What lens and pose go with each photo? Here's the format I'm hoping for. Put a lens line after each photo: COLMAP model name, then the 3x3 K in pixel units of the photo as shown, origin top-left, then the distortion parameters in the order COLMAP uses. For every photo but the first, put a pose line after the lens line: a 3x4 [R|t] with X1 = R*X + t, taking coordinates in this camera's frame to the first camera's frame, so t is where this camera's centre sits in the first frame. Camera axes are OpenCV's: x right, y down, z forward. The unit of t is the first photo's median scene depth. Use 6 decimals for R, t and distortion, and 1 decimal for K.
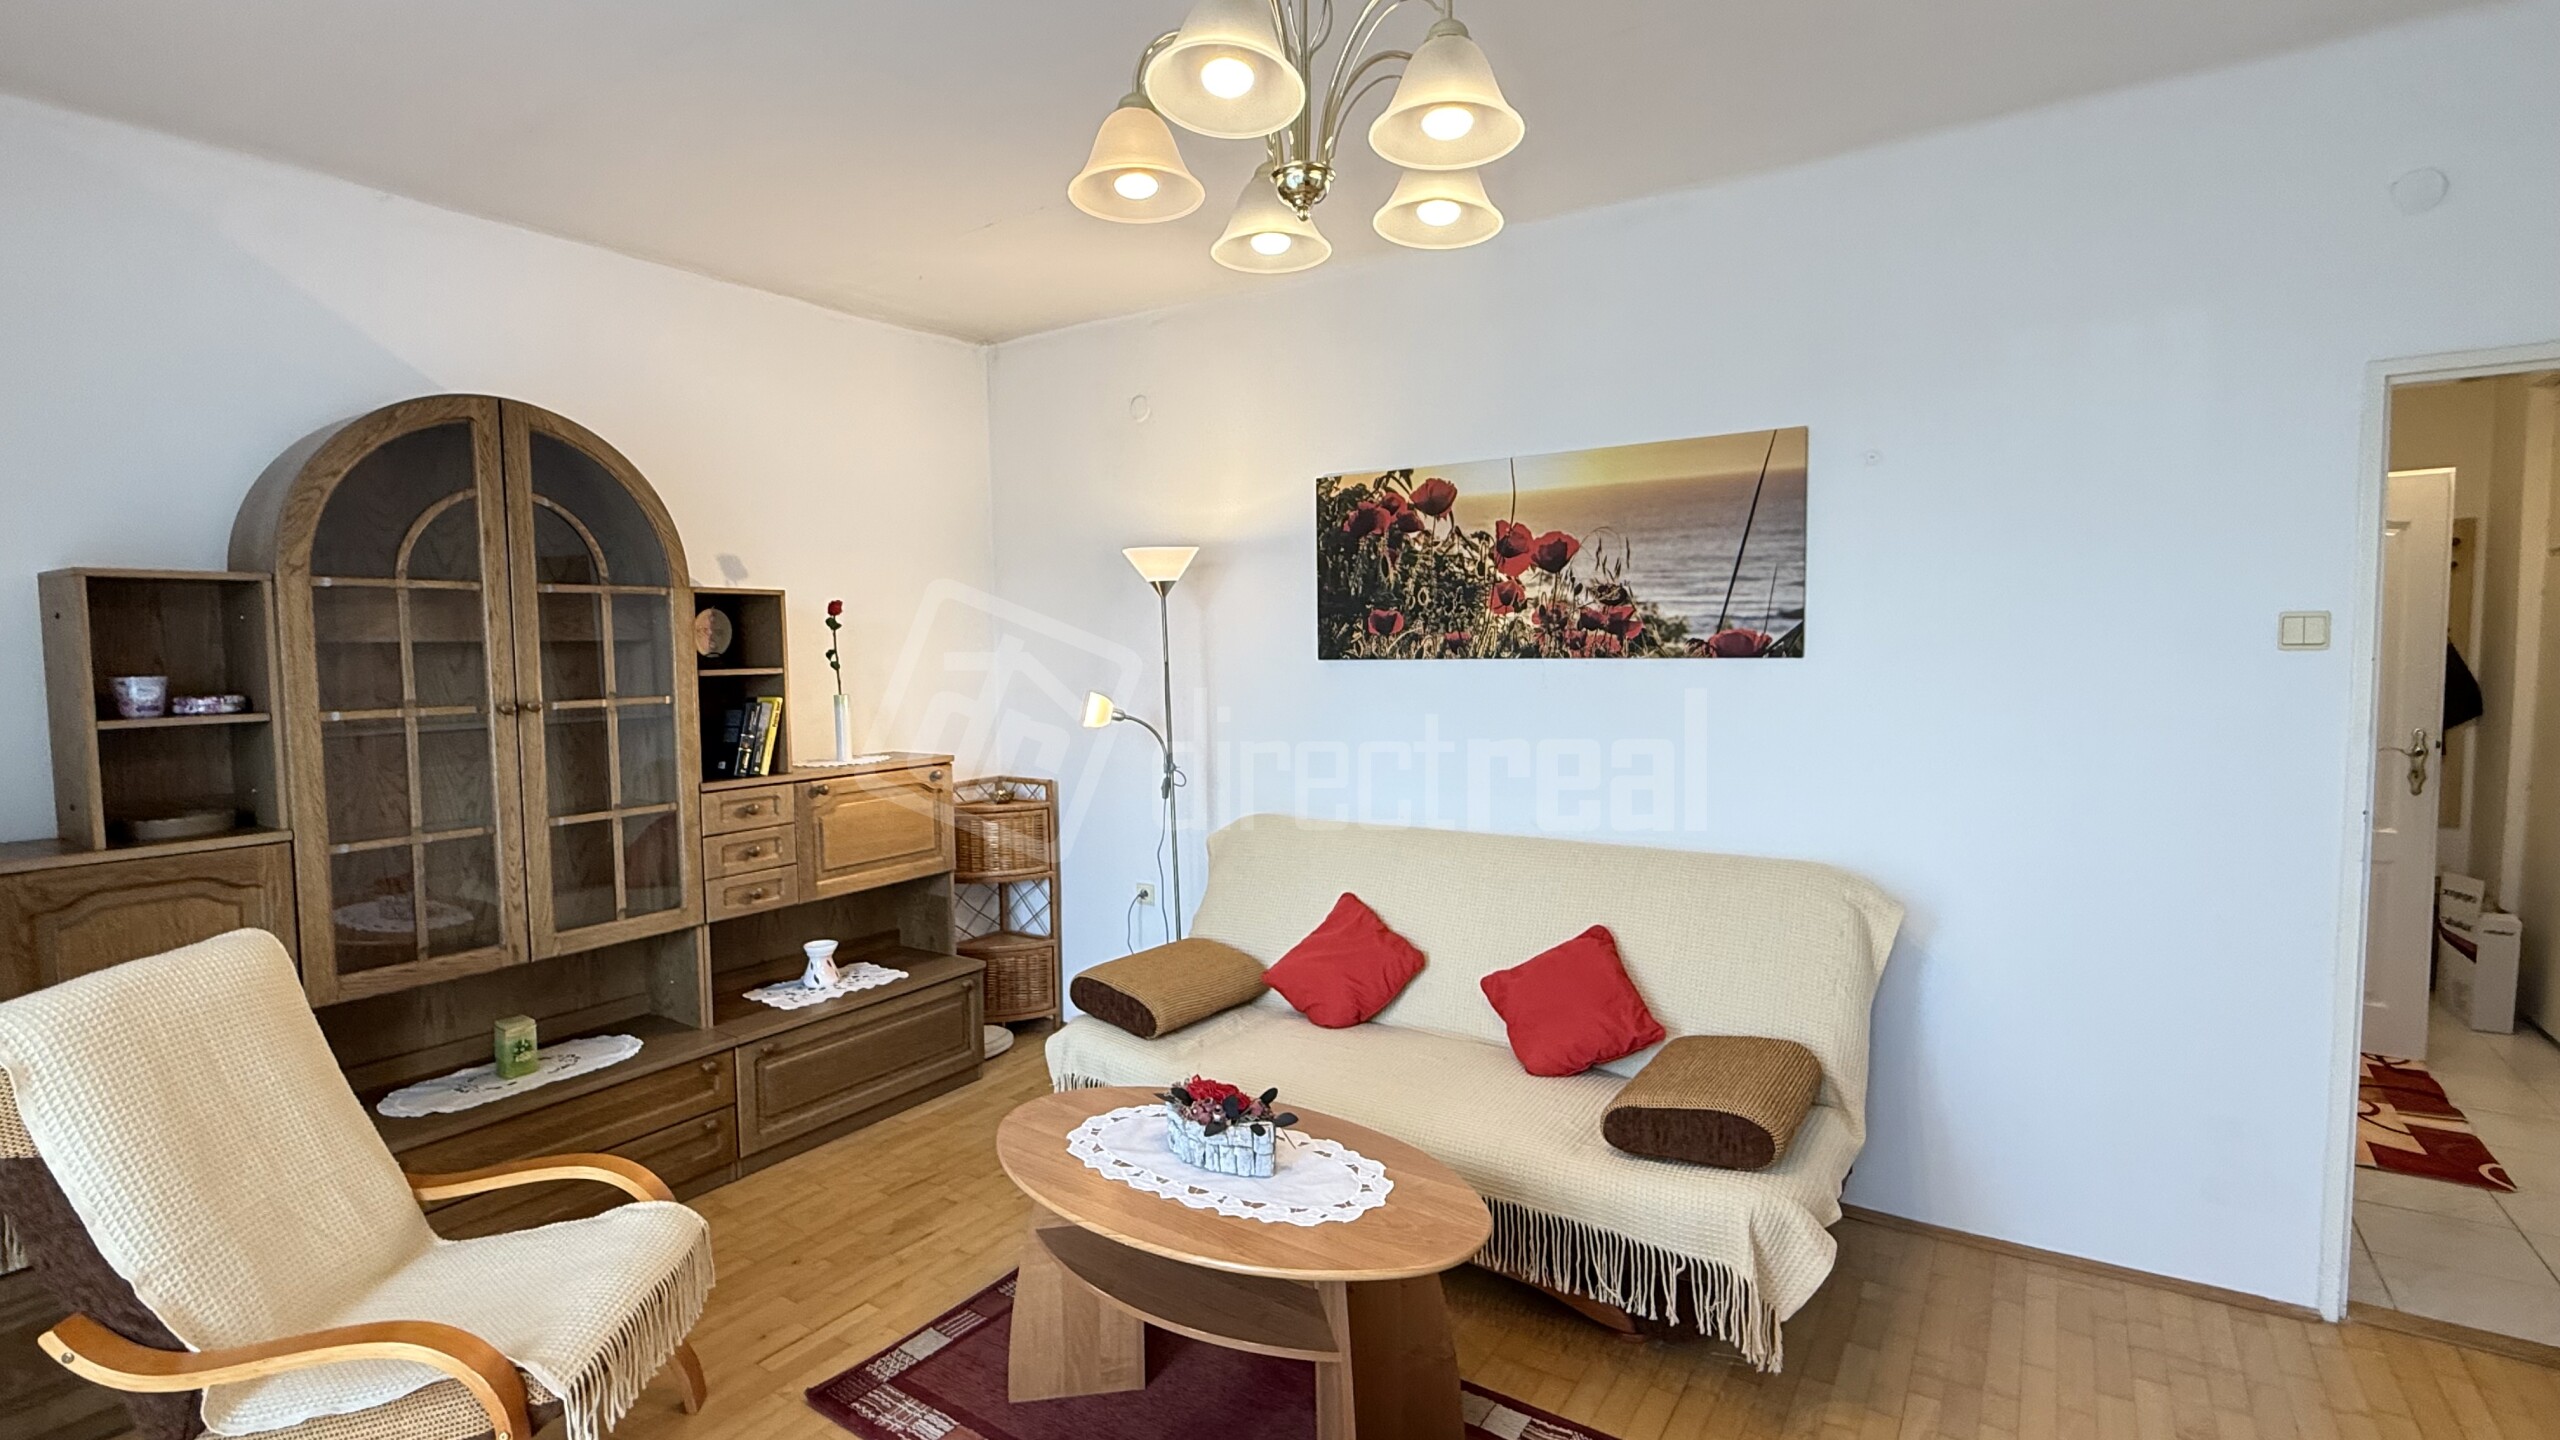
lens RADIAL K [[1170.4, 0, 1280.0], [0, 1170.4, 720.0], [0, 0, 1]] dist [0.002745, 0.000689]
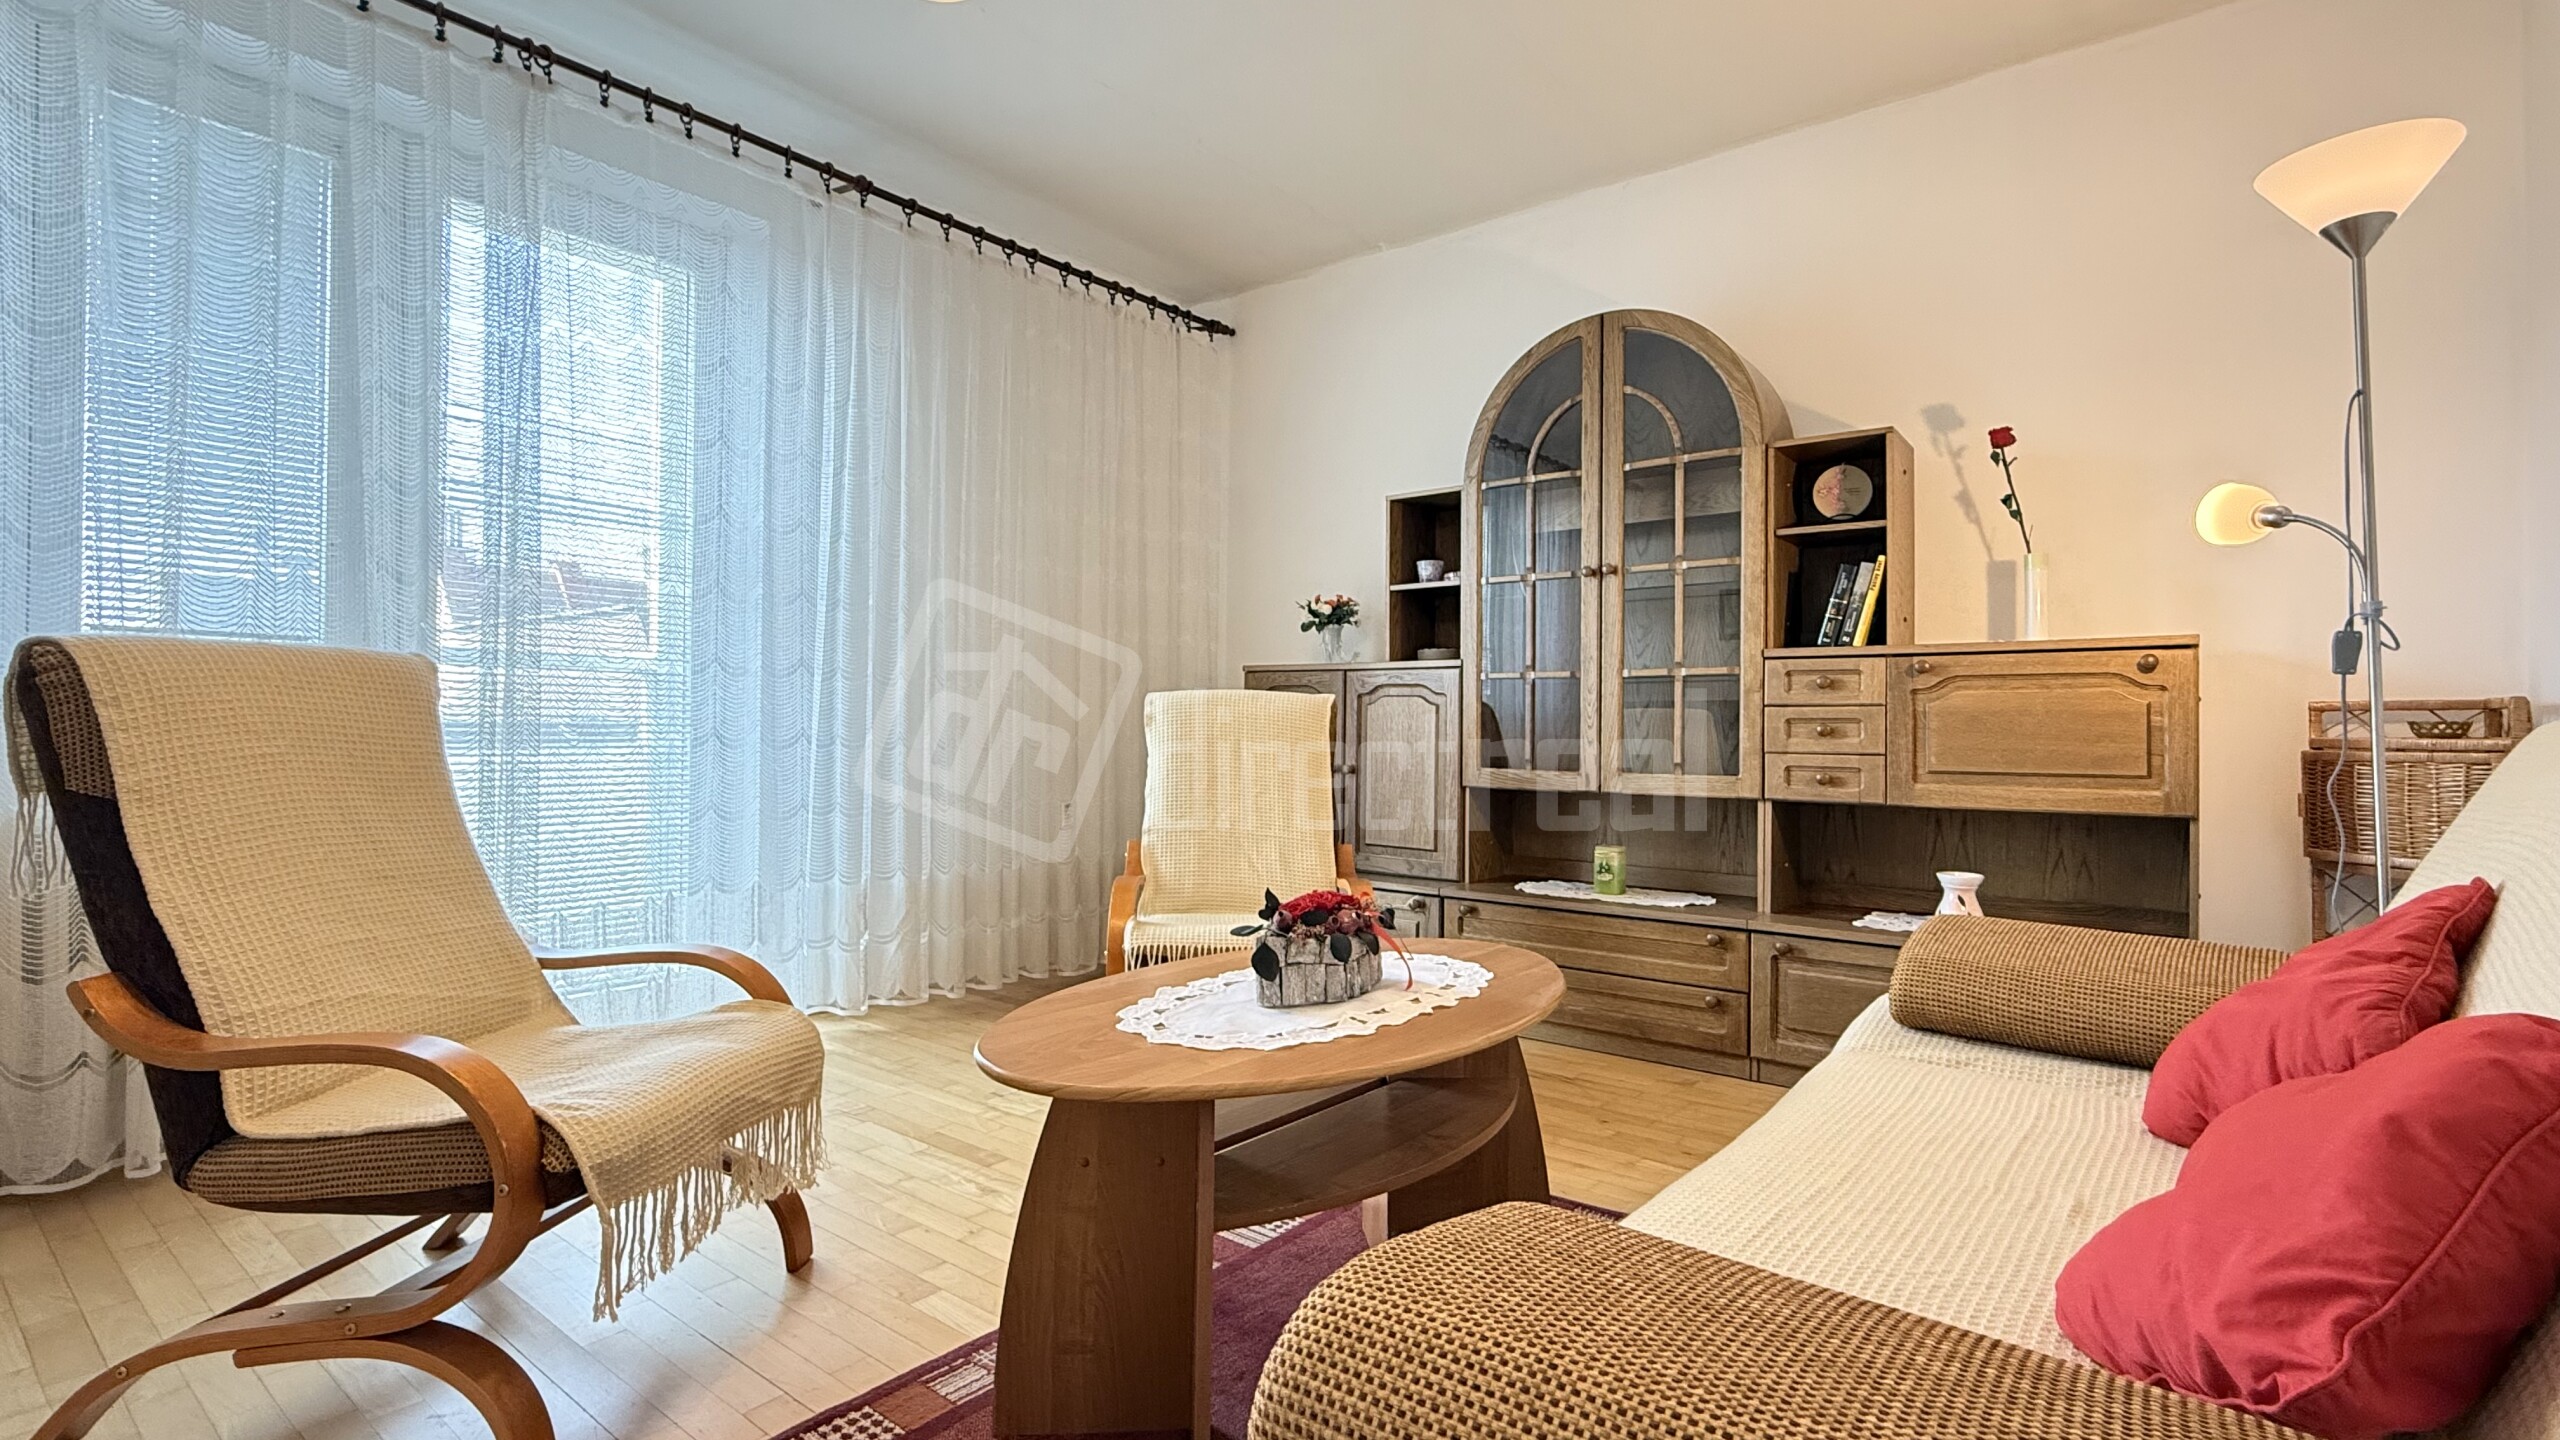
lens RADIAL K [[1170.4, 0, 1280.0], [0, 1170.4, 720.0], [0, 0, 1]] dist [0.002745, 0.000689]
pose [[-0.085776, 0.005464, -0.996299, 0.466038], [-0.074875, 0.997122, 0.011915, 0.125459], [0.993497, 0.075620, -0.085120, 0.670235]]
